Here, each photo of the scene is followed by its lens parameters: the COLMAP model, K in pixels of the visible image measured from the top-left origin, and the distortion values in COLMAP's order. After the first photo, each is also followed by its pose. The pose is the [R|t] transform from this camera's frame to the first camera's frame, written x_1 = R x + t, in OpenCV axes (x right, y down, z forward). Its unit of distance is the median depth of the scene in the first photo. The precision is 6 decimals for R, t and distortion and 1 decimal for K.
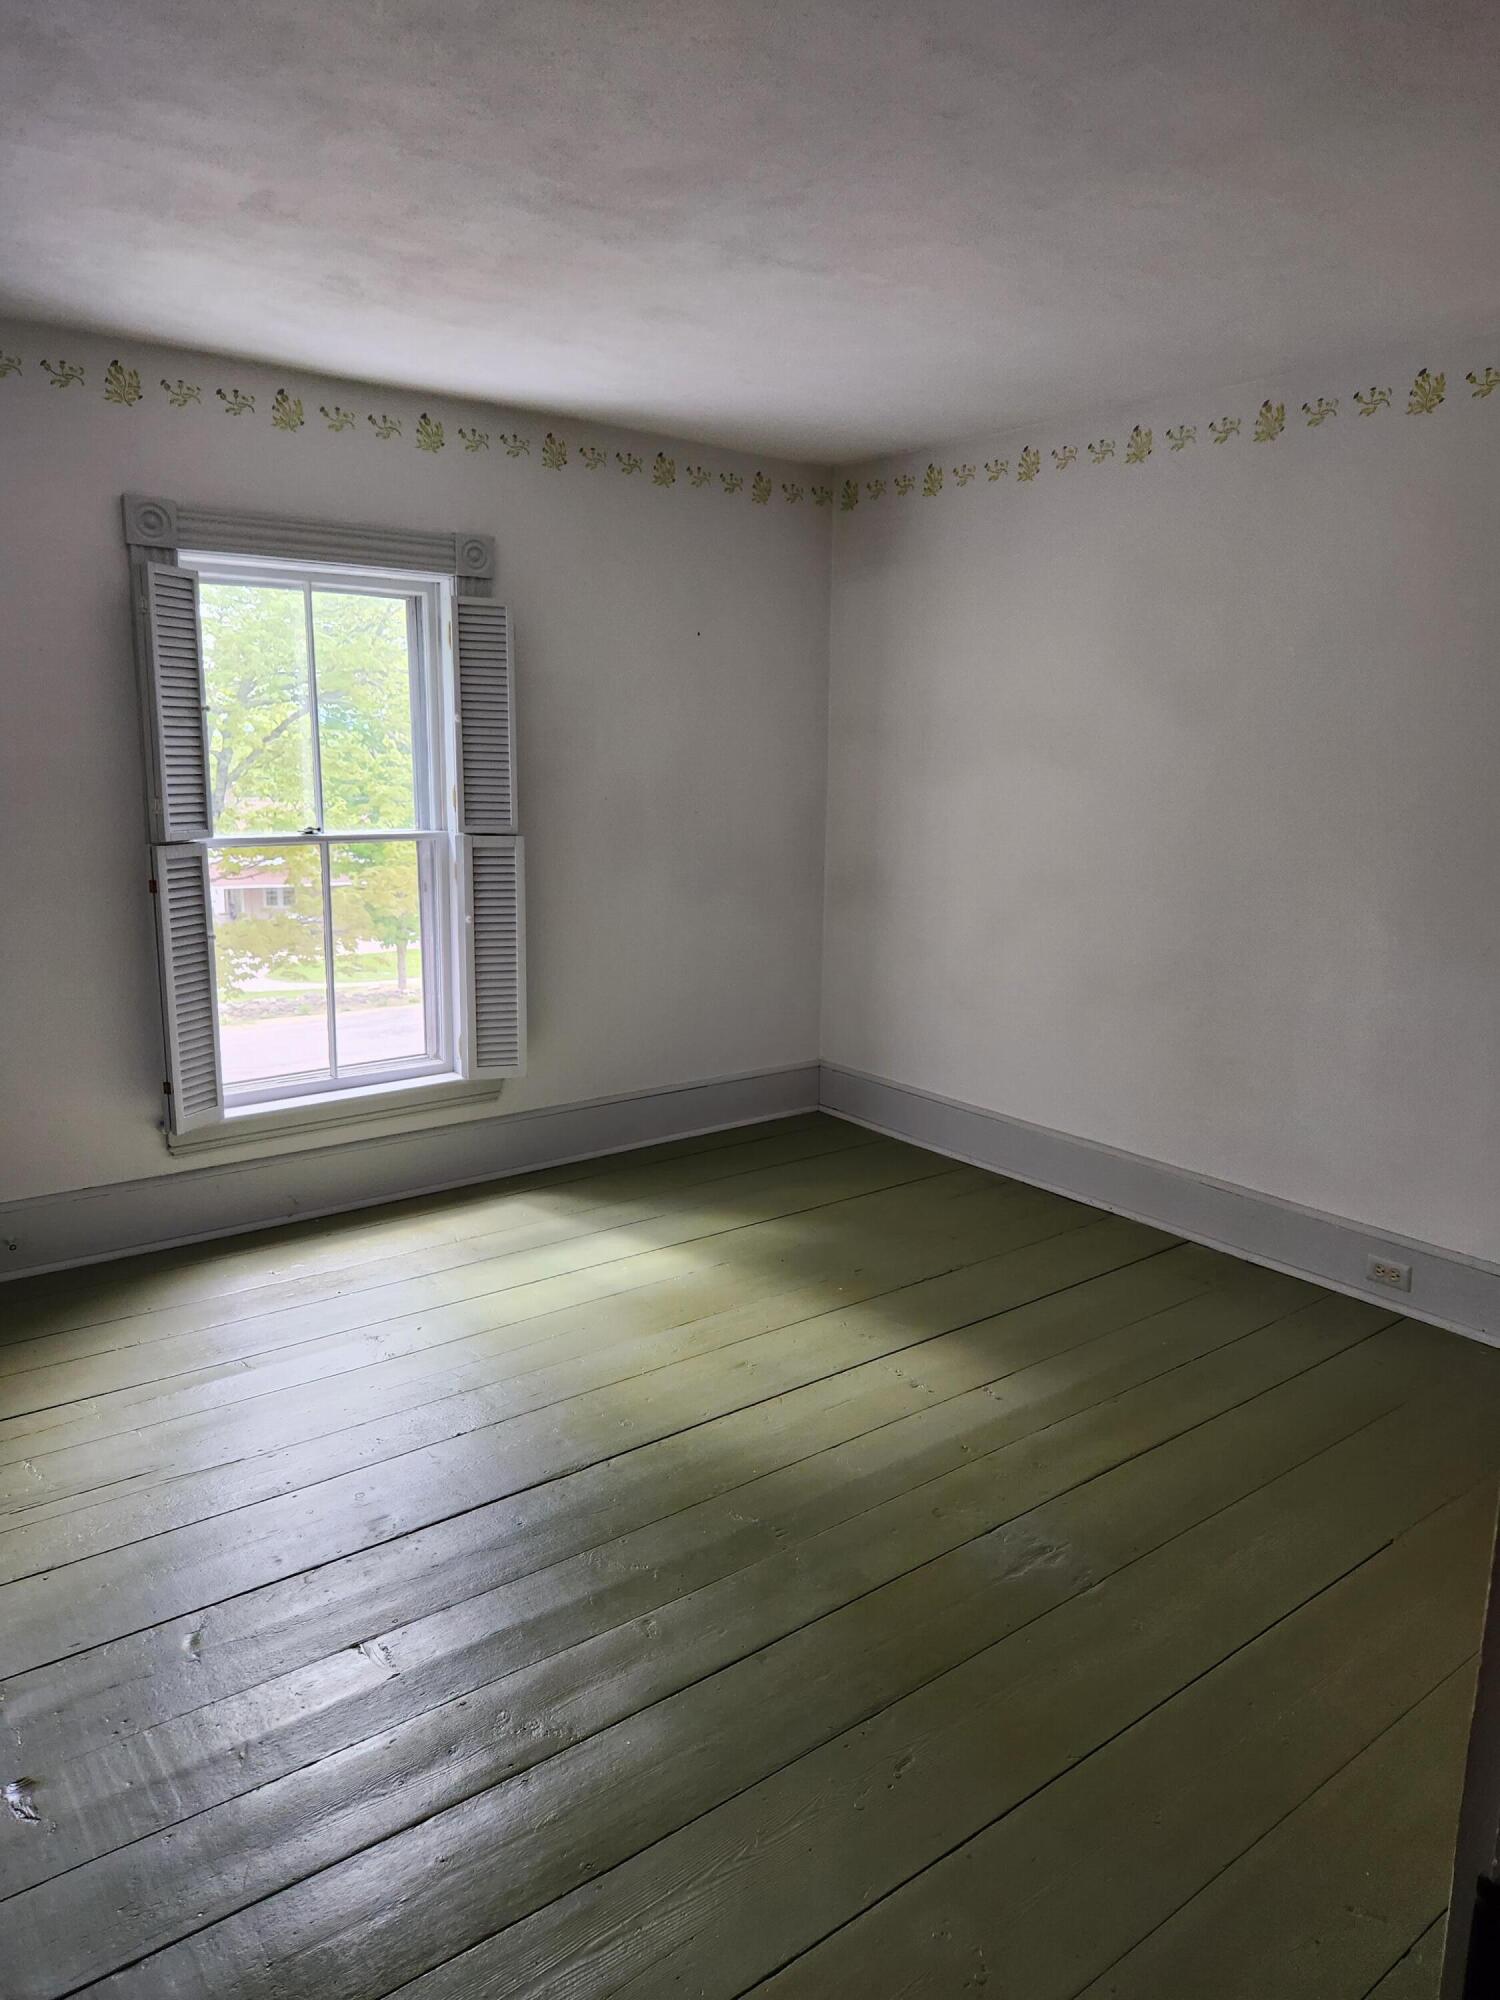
lens RADIAL K [[1335.1, 0, 744.0], [0, 1335.1, 1006.9], [0, 0, 1]] dist [0.108948, -0.118202]
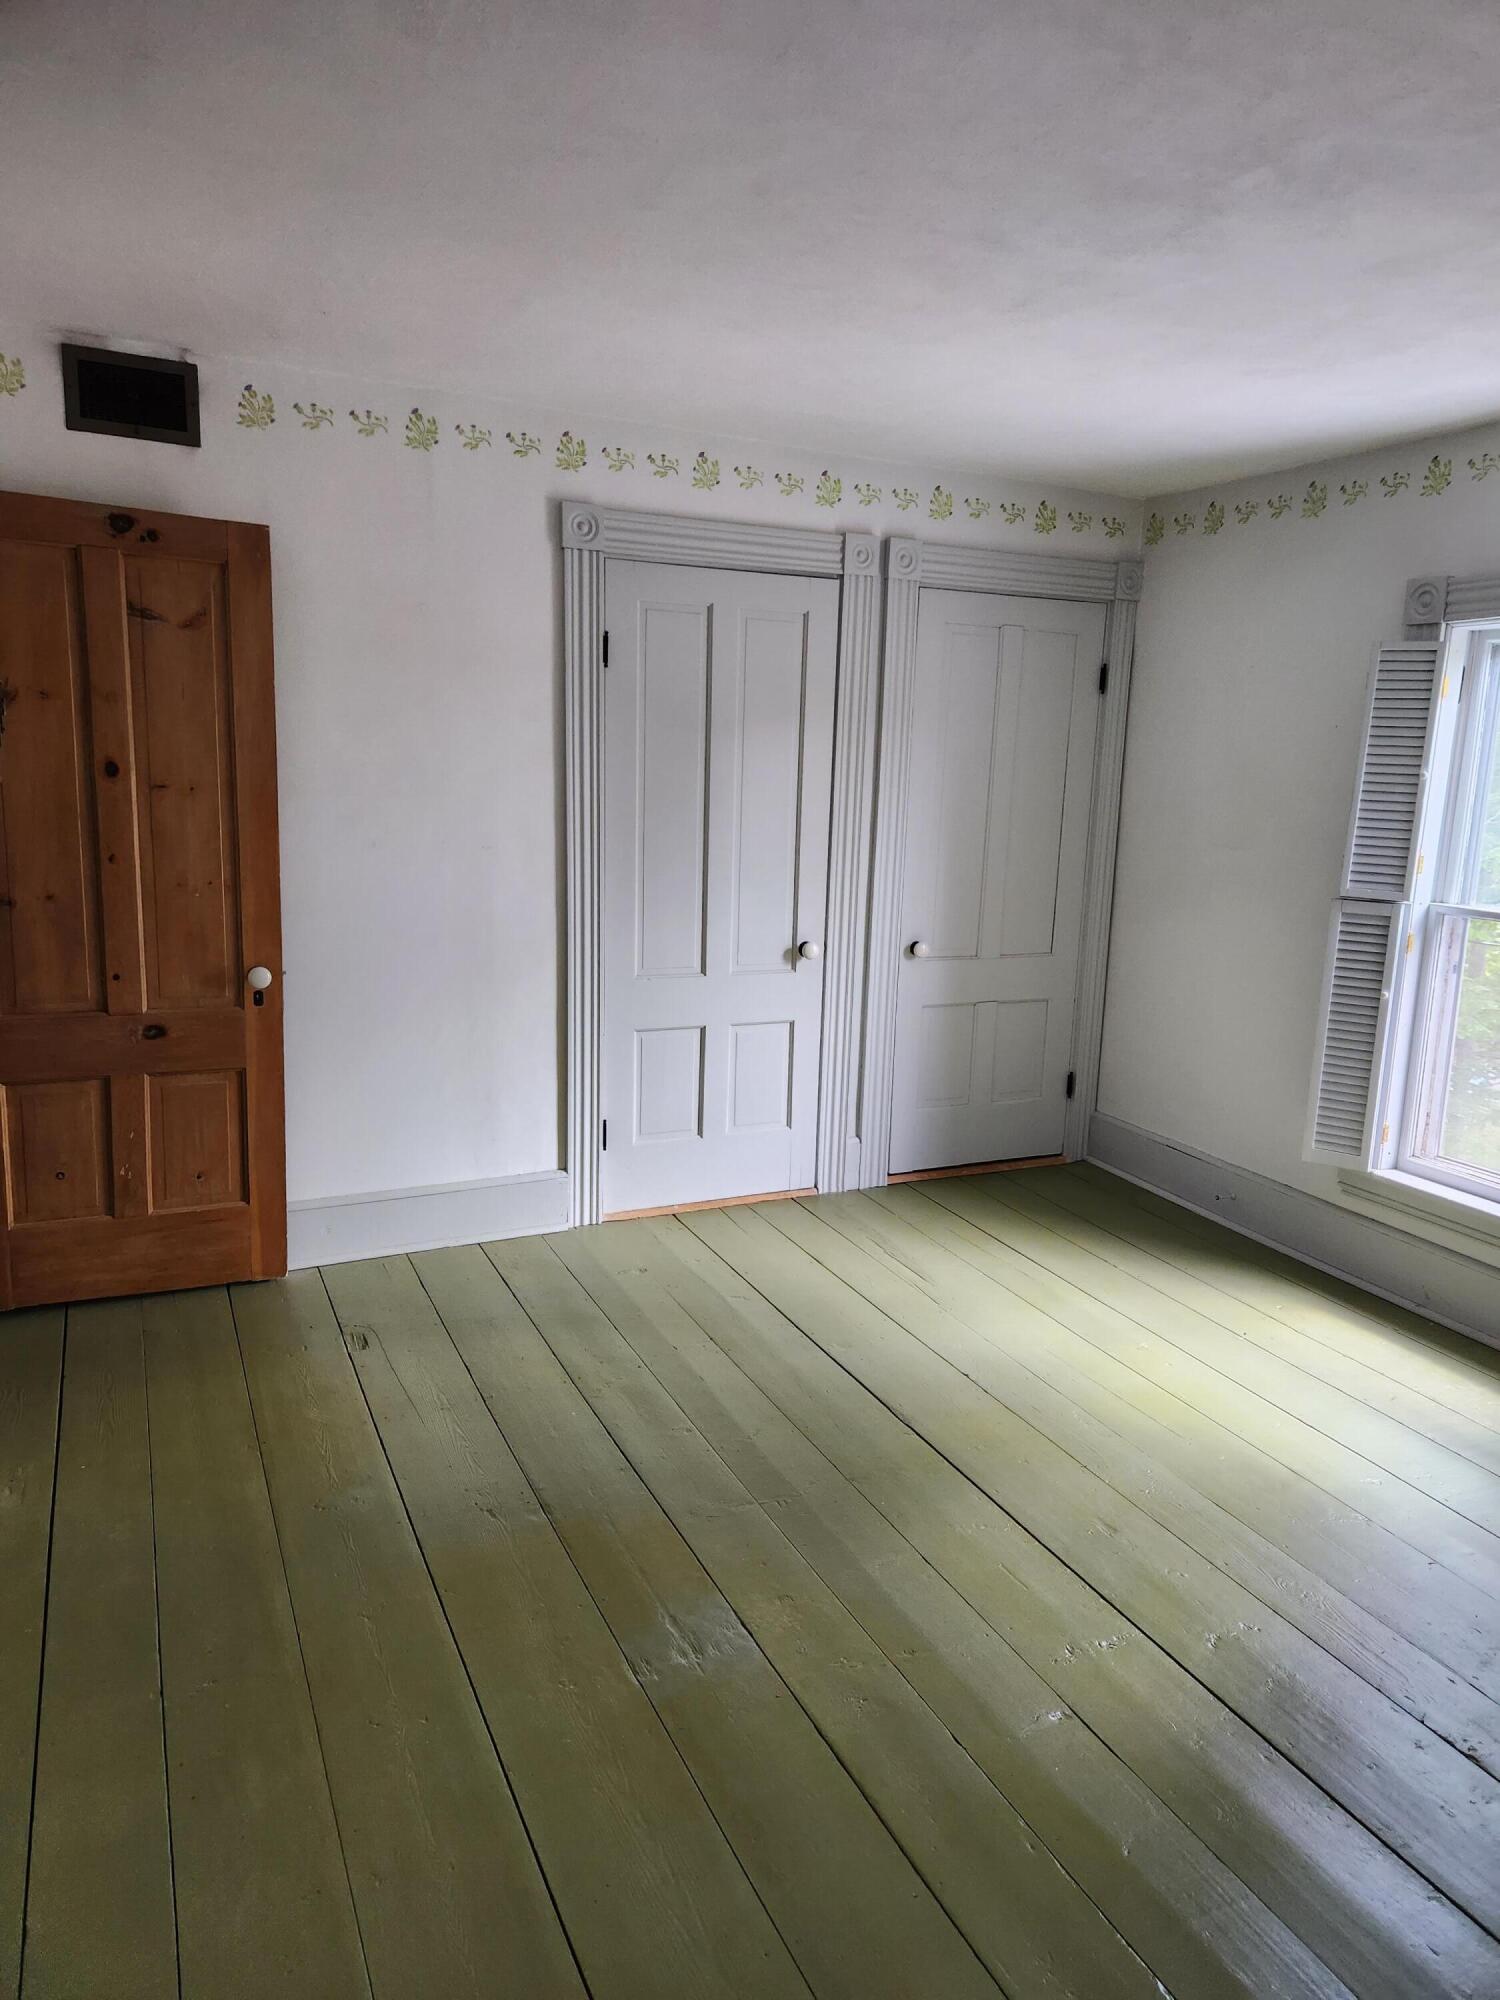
lens RADIAL K [[1335.1, 0, 744.0], [0, 1335.1, 1006.9], [0, 0, 1]] dist [0.108948, -0.118202]
pose [[-0.227711, 0.144814, -0.962900, 0.866335], [-0.229638, 0.953000, 0.197631, -0.161797], [0.946263, 0.266121, -0.183753, 0.921218]]
